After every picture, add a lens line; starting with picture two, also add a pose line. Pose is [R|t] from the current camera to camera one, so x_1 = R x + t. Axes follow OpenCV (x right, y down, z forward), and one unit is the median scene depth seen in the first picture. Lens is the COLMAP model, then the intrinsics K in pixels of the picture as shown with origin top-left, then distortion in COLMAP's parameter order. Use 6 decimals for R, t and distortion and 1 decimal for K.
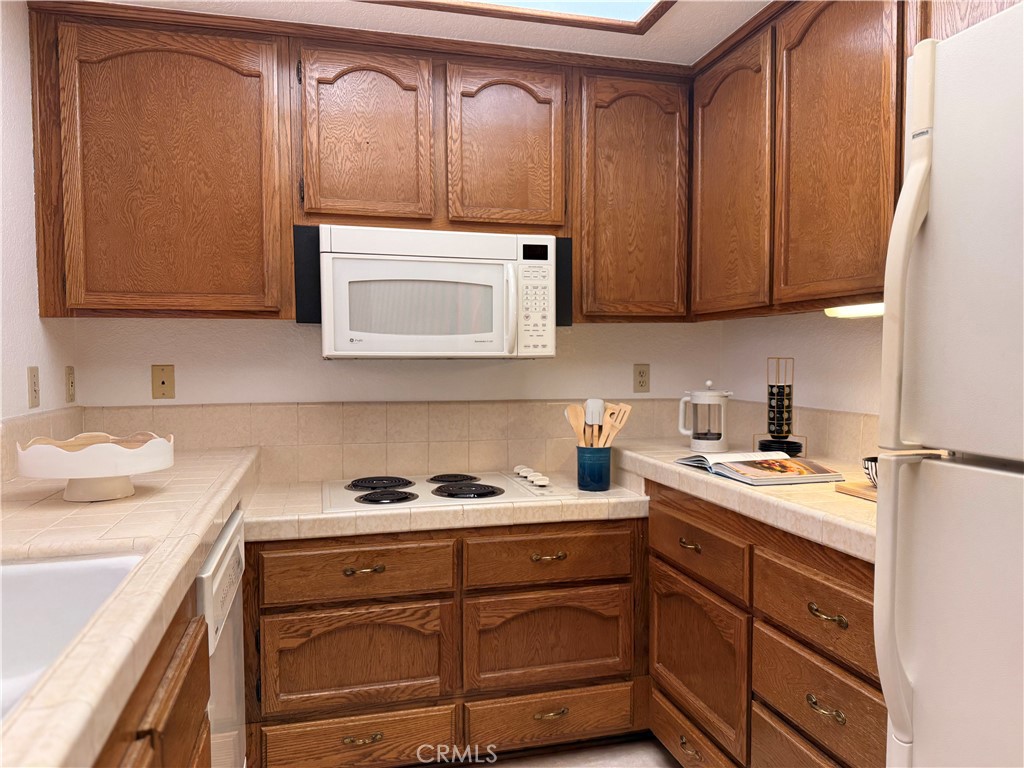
lens RADIAL K [[730.2, 0, 509.5], [0, 730.2, 387.4], [0, 0, 1]] dist [0.068056, -0.026971]
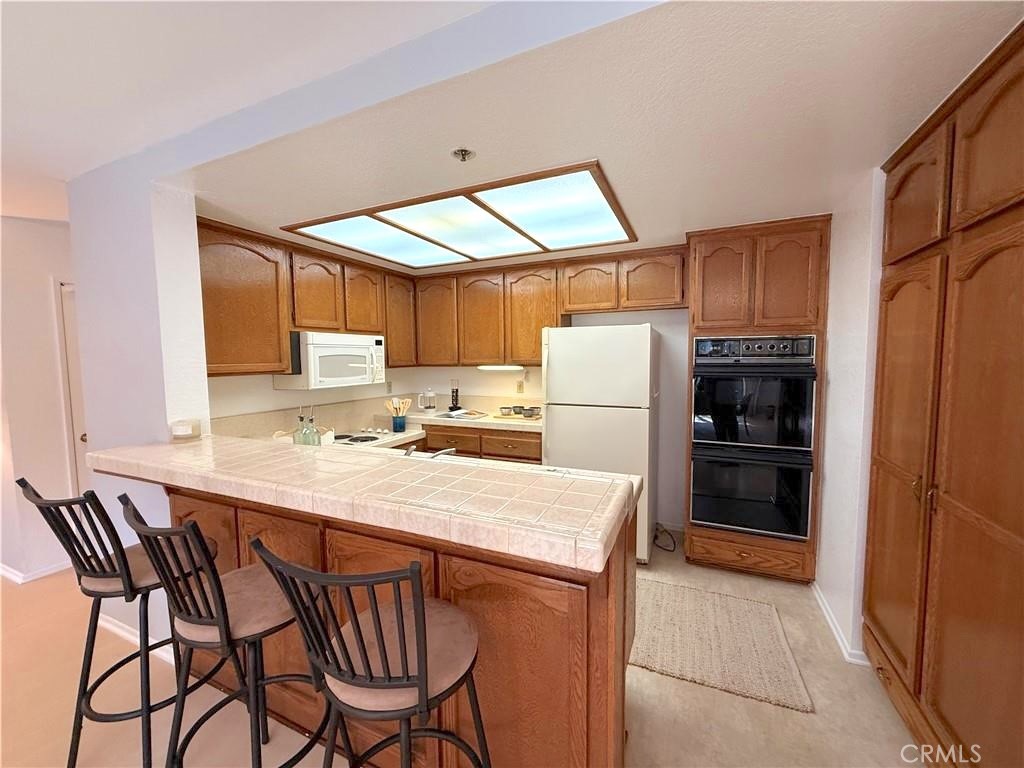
lens RADIAL K [[407.9, 0, 513.0], [0, 407.9, 384.0], [0, 0, 1]] dist [-0.000407, 0.000392]
pose [[0.631067, -0.057156, 0.773620, -0.817895], [0.043538, 0.998320, 0.038242, -0.078566], [-0.774506, 0.009549, 0.632495, -0.281588]]
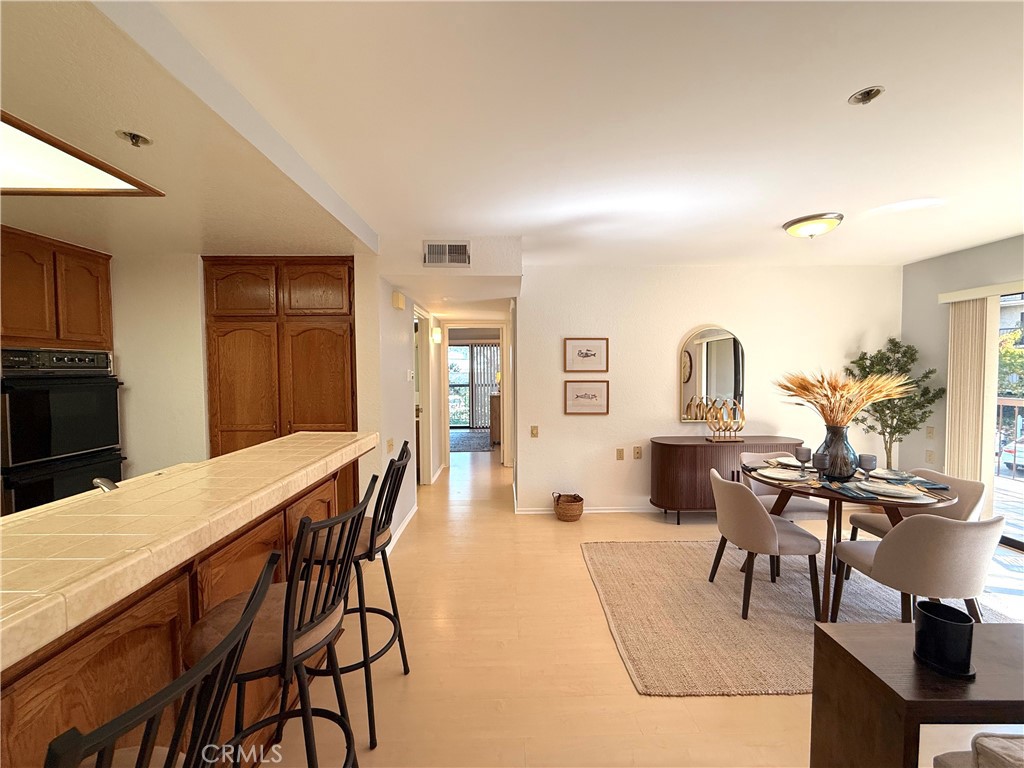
lens RADIAL K [[407.9, 0, 512.2], [0, 407.9, 383.6], [0, 0, 1]] dist [-0.000407, 0.000392]
pose [[-0.971878, 0.002599, 0.235472, -1.028703], [0.022000, 0.996568, 0.079804, -0.103609], [-0.234457, 0.082740, -0.968599, 0.724526]]
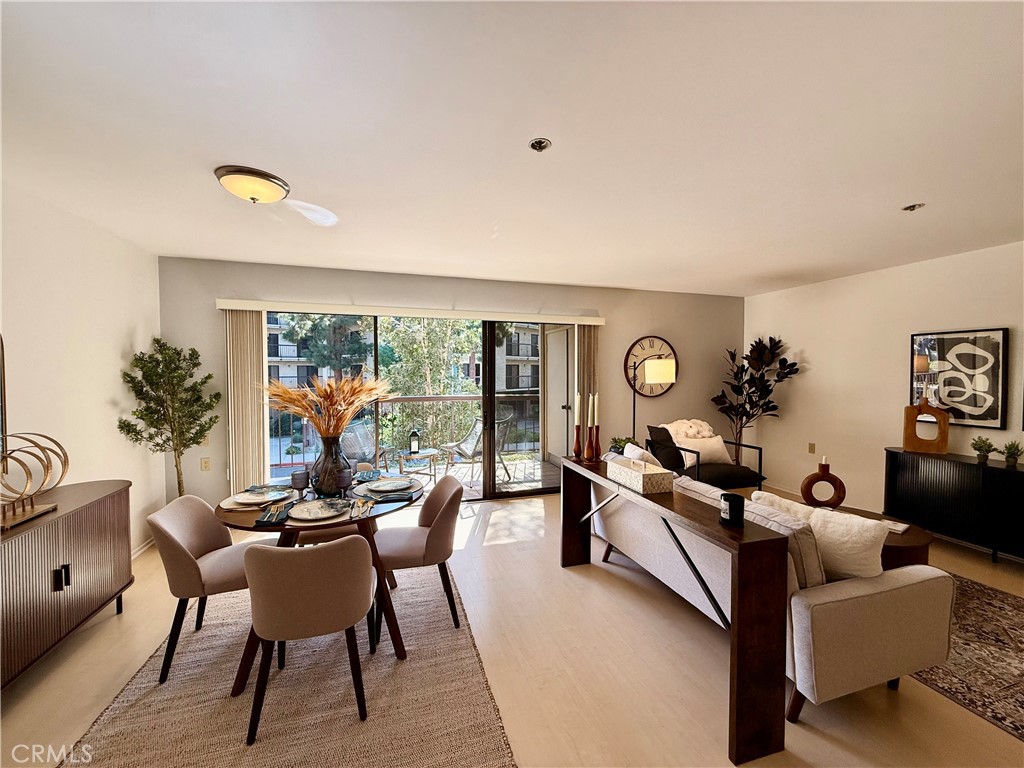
lens RADIAL K [[407.9, 0, 512.4], [0, 407.9, 384.7], [0, 0, 1]] dist [-0.000407, 0.000392]
pose [[0.046836, 0.034630, -0.998302, -0.642888], [-0.046168, 0.998406, 0.032468, -0.060423], [0.997835, 0.044569, 0.048360, -0.118572]]
